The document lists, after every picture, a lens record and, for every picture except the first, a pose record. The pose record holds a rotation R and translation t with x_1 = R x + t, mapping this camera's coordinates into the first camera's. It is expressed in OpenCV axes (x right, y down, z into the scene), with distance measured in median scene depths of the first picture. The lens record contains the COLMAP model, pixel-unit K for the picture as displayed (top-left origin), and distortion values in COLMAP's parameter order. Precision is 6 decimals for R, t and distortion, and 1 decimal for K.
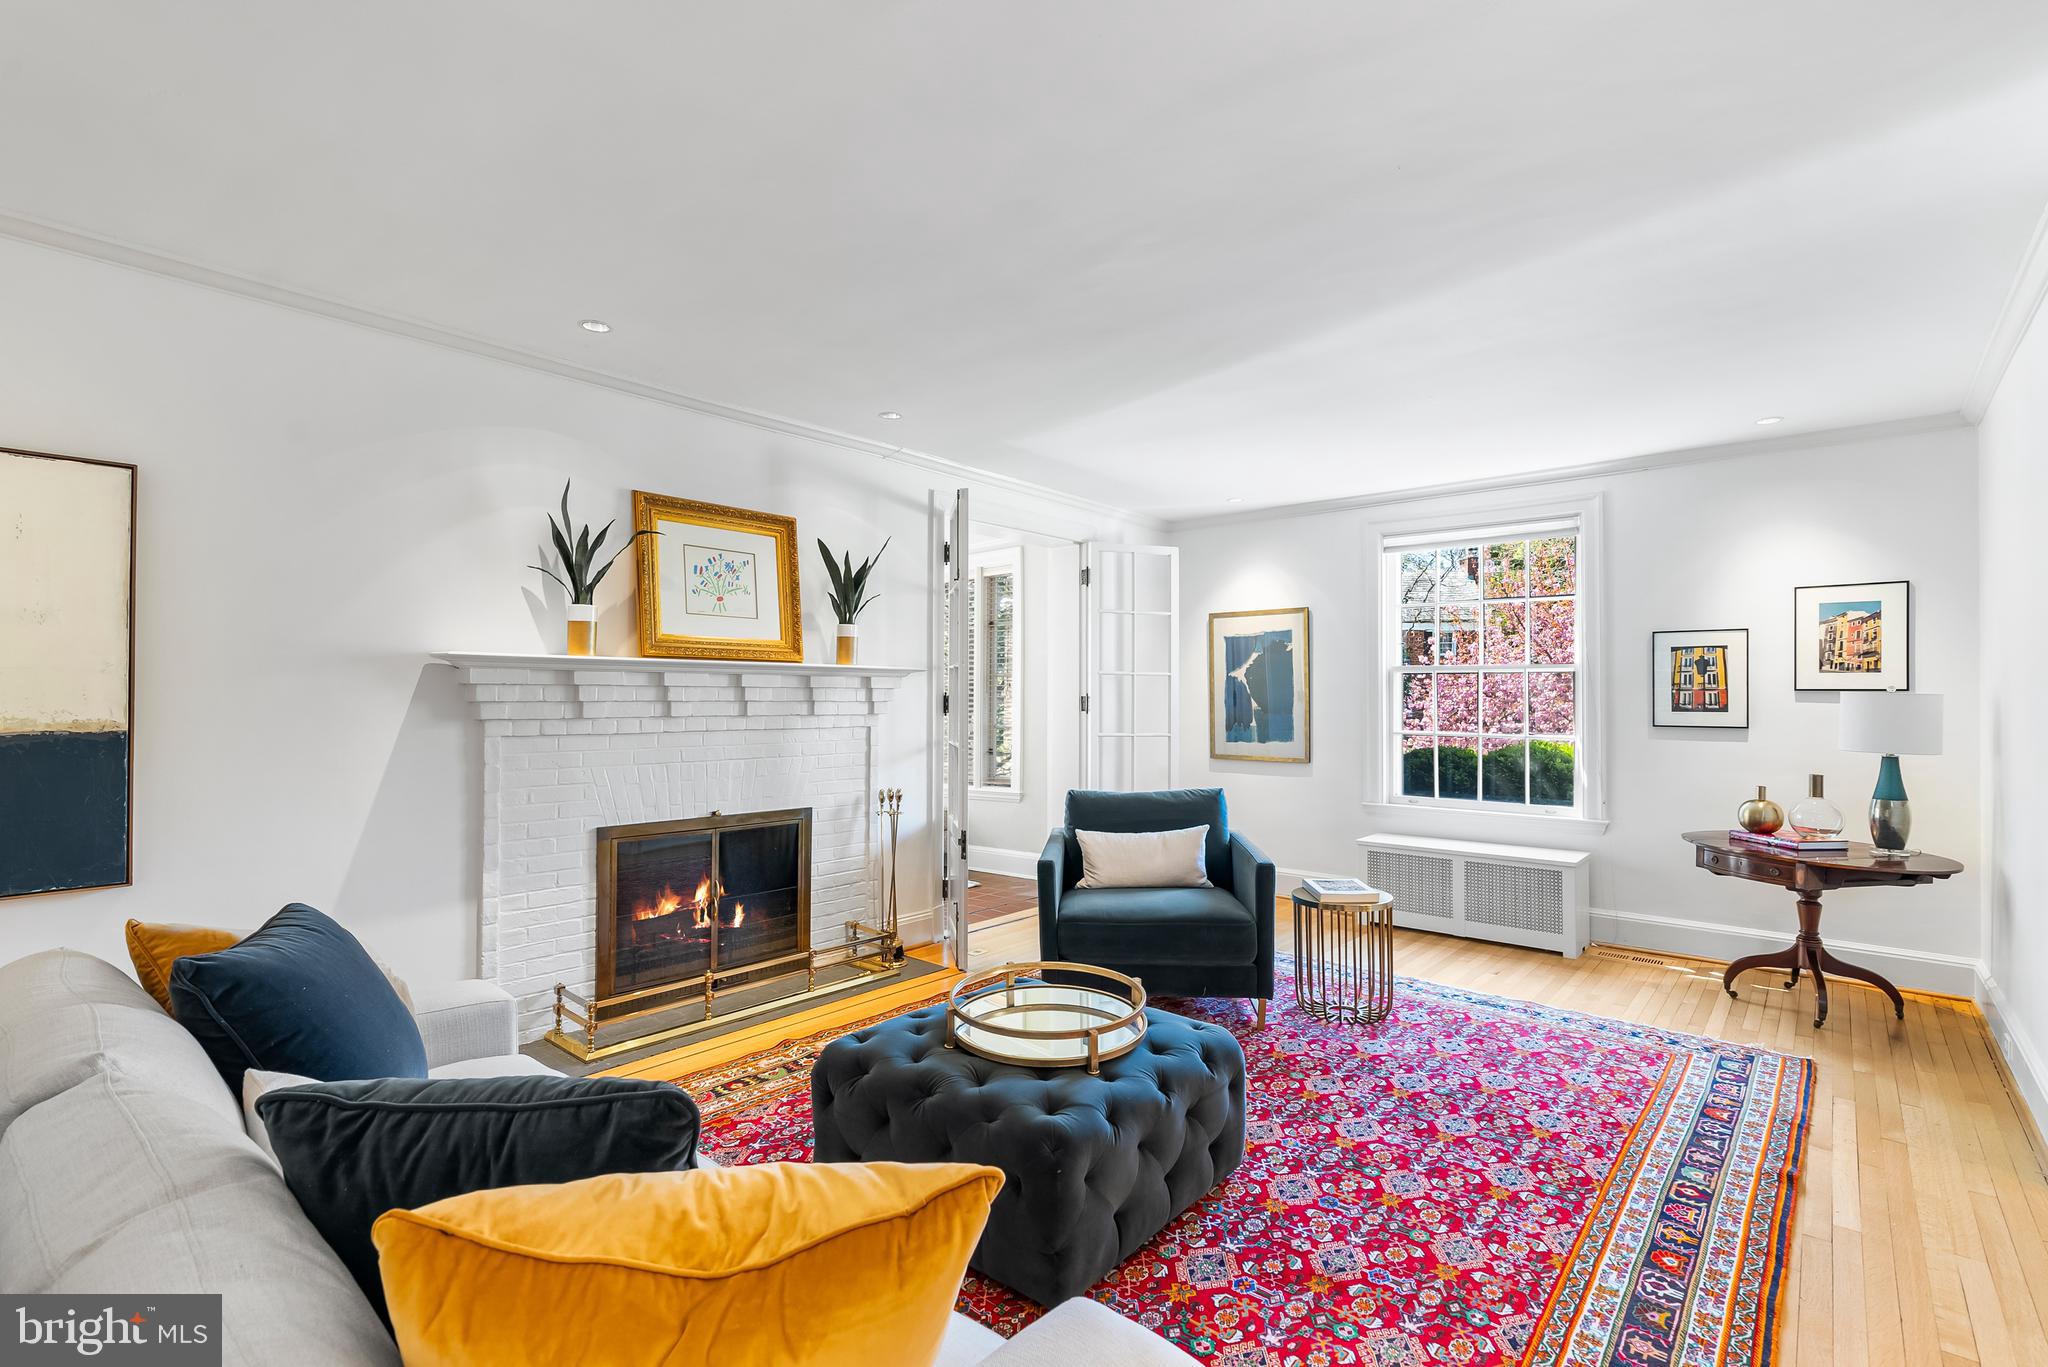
lens RADIAL K [[939.3, 0, 1012.5], [0, 939.3, 685.2], [0, 0, 1]] dist [-0.005363, 0.001375]
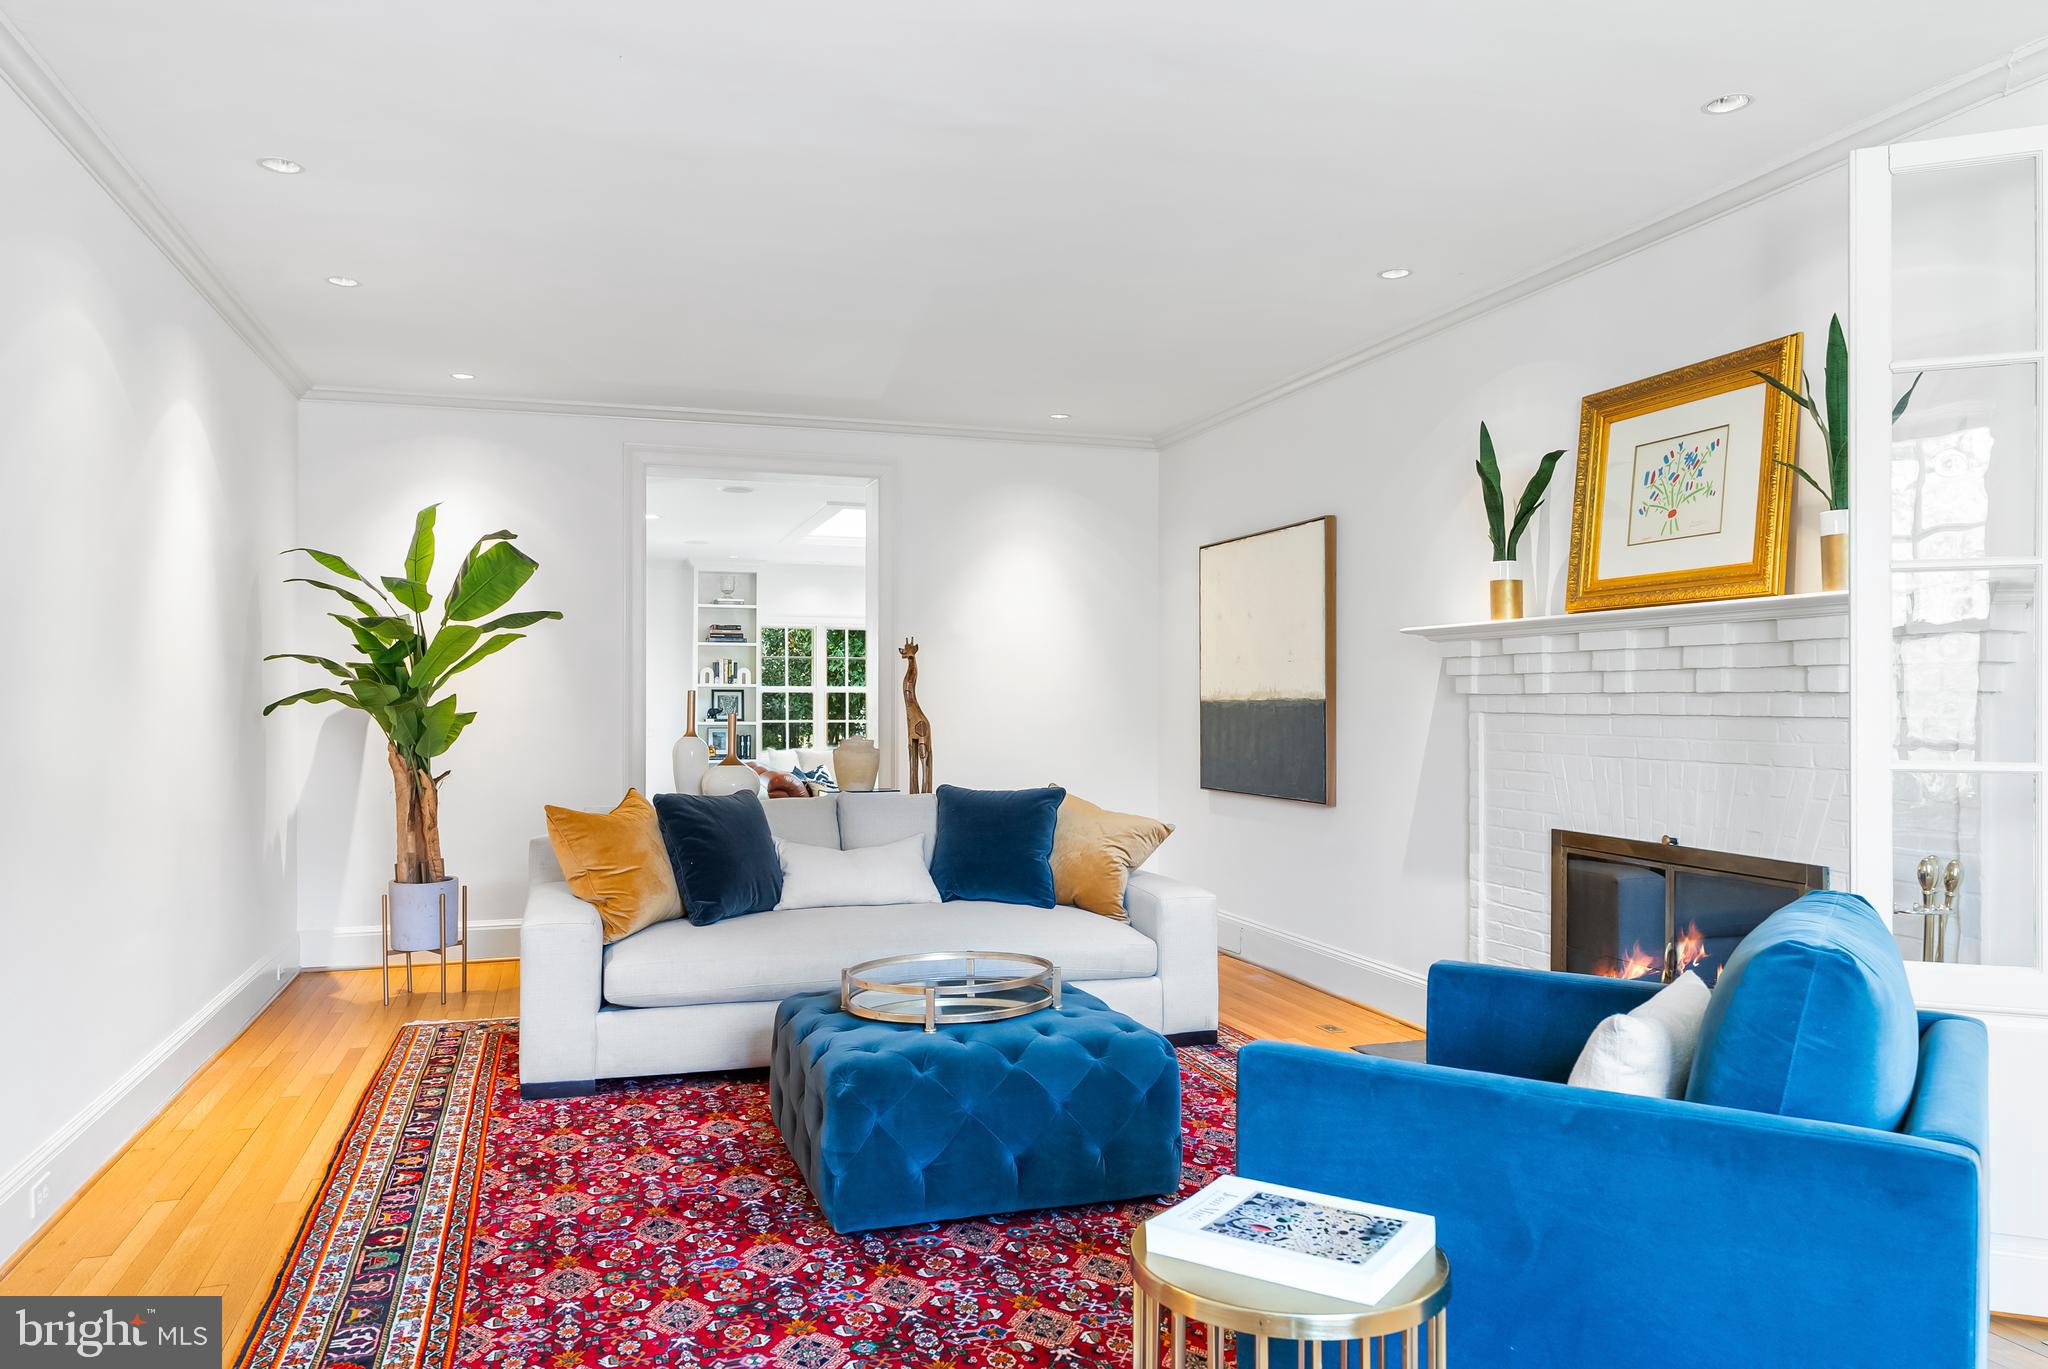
lens RADIAL K [[1372.1, 0, 1023.5], [0, 1372.1, 696.9], [0, 0, 1]] dist [-0.001543, -0.000136]
pose [[-0.504828, -0.006550, -0.863195, 0.873704], [0.007760, 0.999896, -0.012125, 0.051807], [0.863185, -0.012820, -0.504724, 1.288397]]
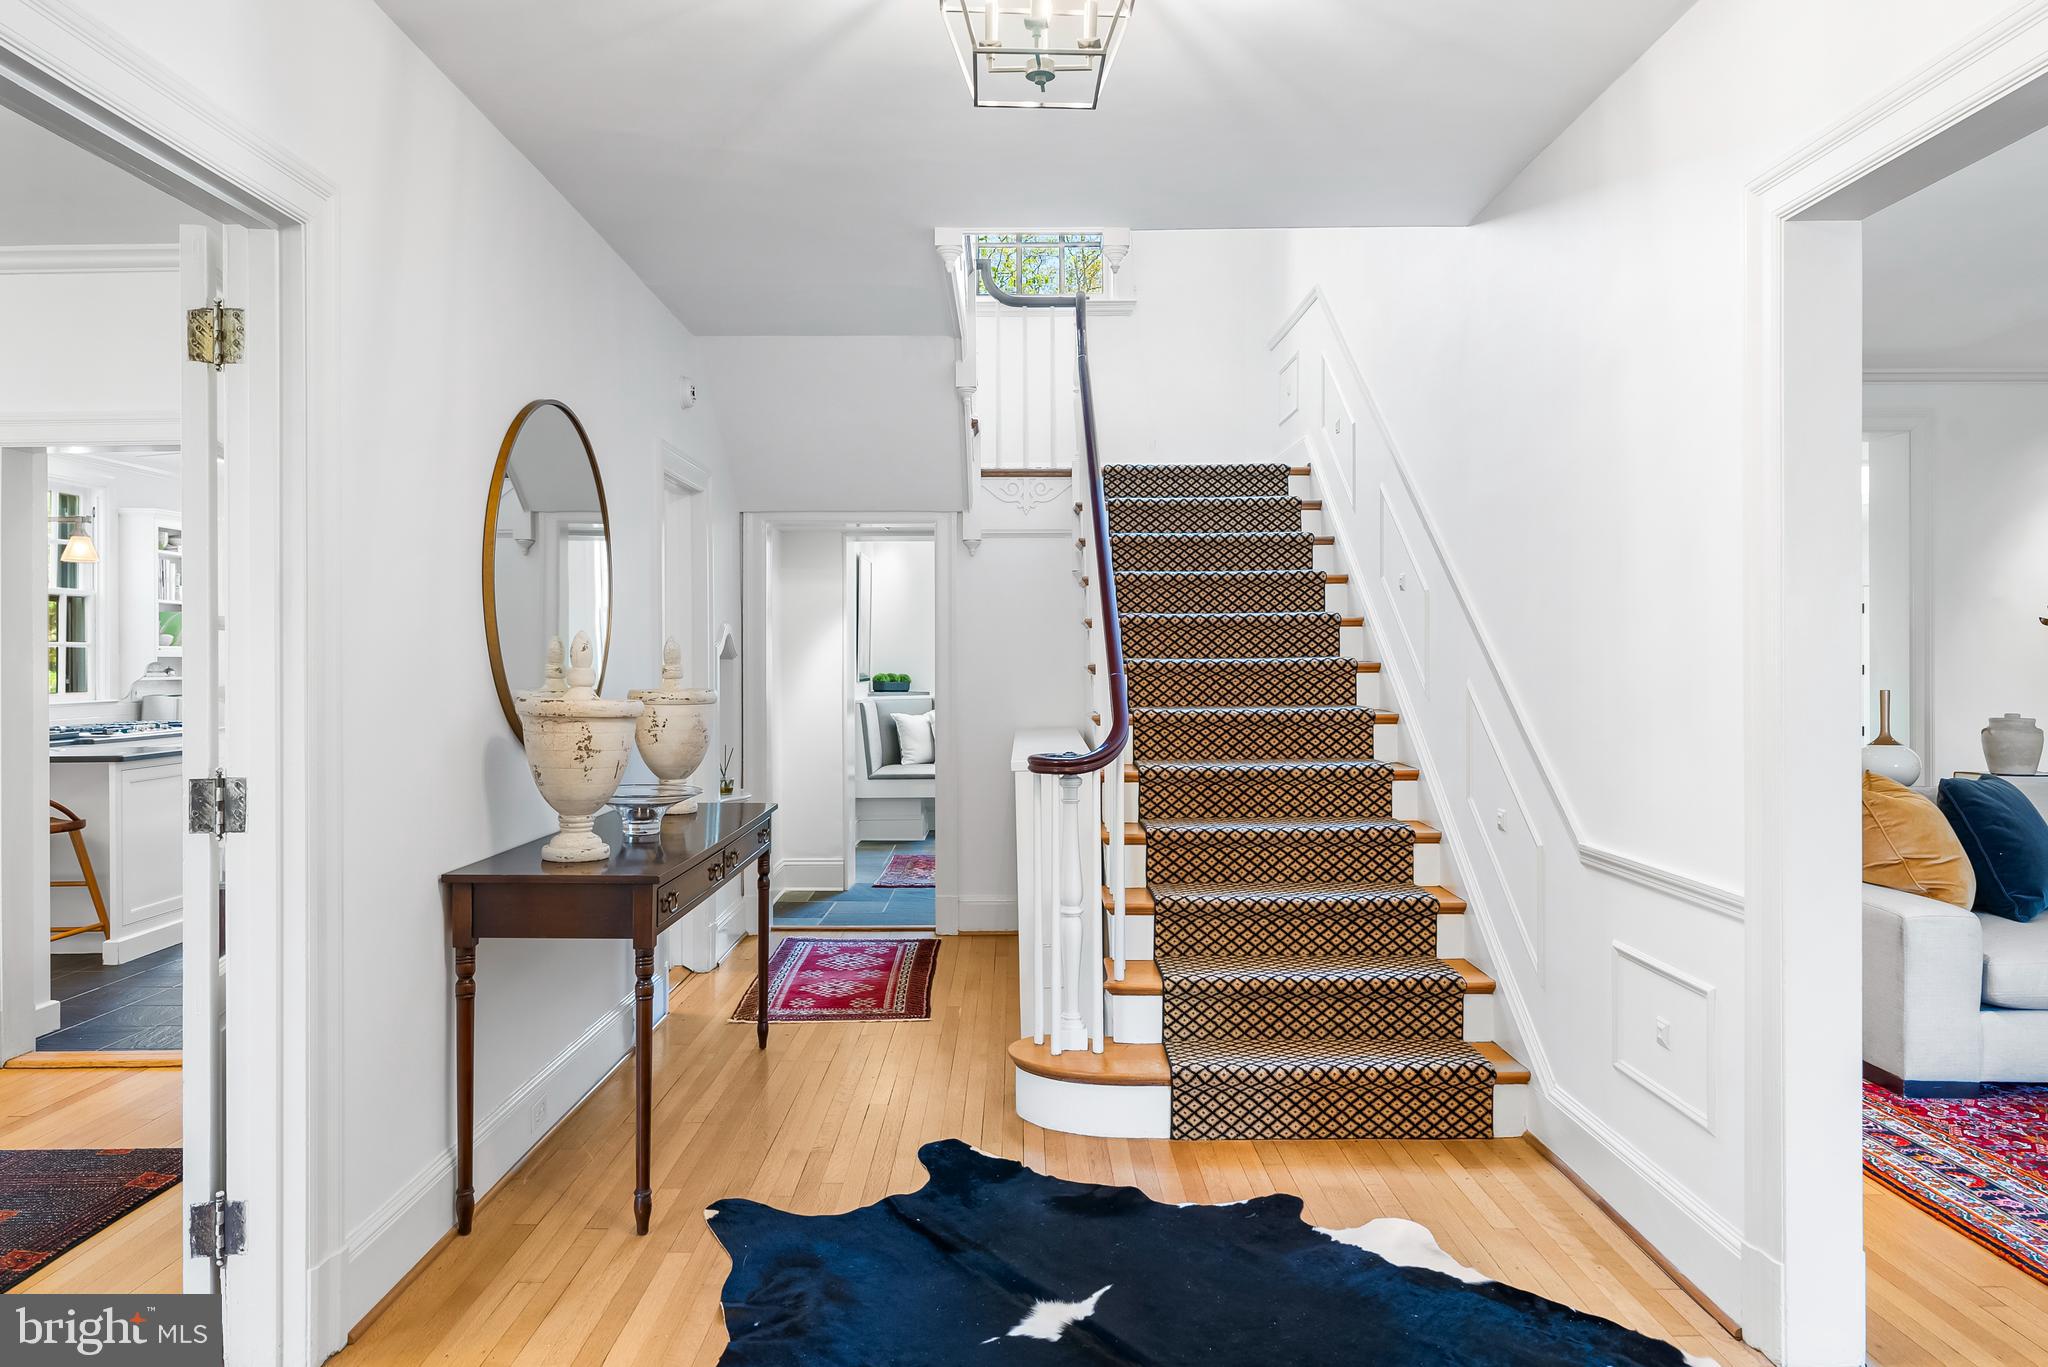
lens RADIAL K [[1369.1, 0, 1027.6], [0, 1369.1, 667.6], [0, 0, 1]] dist [-0.002173, 0.002096]
pose [[-0.748792, 0.002833, -0.662799, 1.366321], [0.009955, 0.999926, -0.006973, 0.025660], [0.662731, -0.011819, -0.748765, 0.685172]]
